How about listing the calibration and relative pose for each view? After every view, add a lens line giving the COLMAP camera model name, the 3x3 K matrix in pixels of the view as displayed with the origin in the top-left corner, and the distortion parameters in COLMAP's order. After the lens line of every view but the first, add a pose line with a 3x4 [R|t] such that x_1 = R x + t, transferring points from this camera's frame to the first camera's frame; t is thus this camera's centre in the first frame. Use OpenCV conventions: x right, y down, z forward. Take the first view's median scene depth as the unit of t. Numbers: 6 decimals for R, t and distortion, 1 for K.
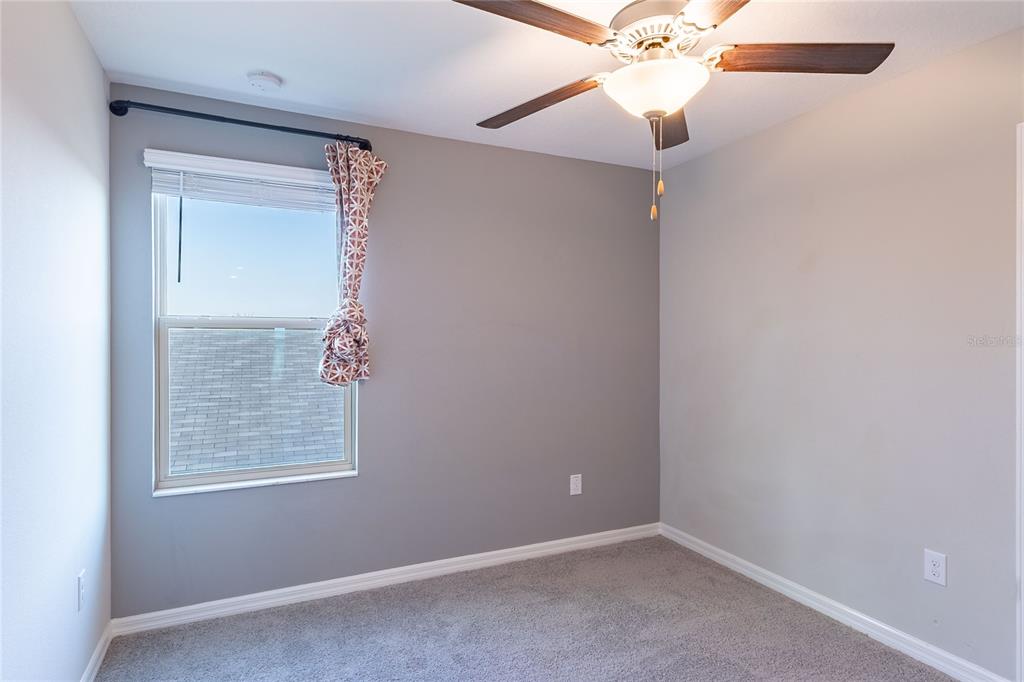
lens RADIAL K [[548.6, 0, 511.9], [0, 548.6, 346.8], [0, 0, 1]] dist [0.037382, -0.000133]
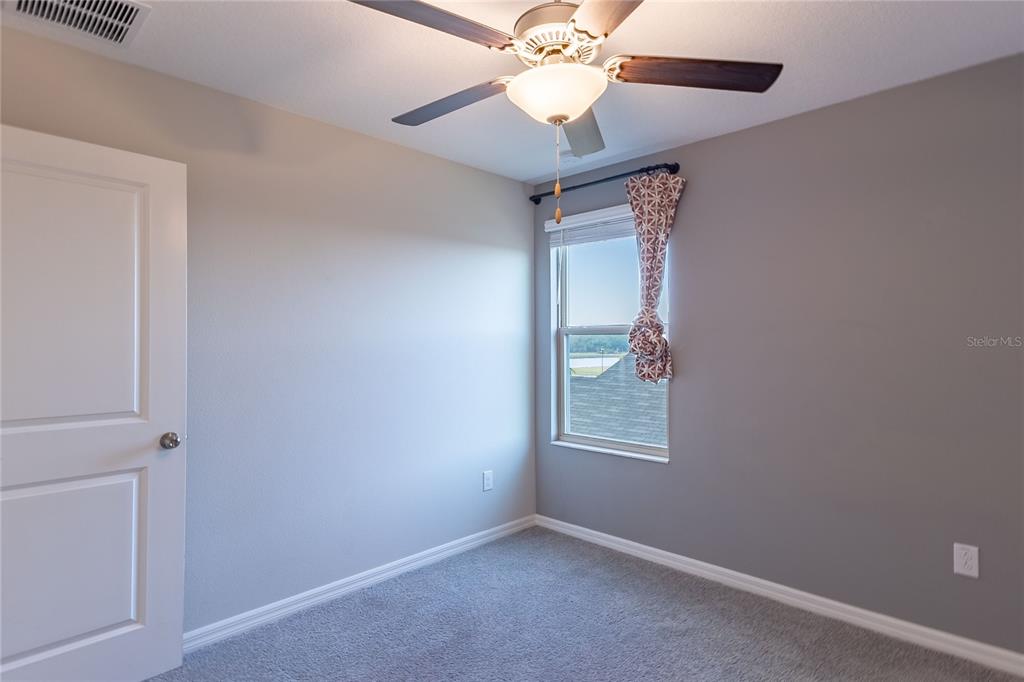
lens RADIAL K [[557.9, 0, 512.0], [0, 557.9, 341.0], [0, 0, 1]] dist [0.037552, -0.021254]
pose [[0.367241, -0.002056, -0.930123, 0.714699], [-0.005405, 0.999976, -0.004345, -0.008553], [0.930110, 0.006623, 0.367222, 0.310378]]
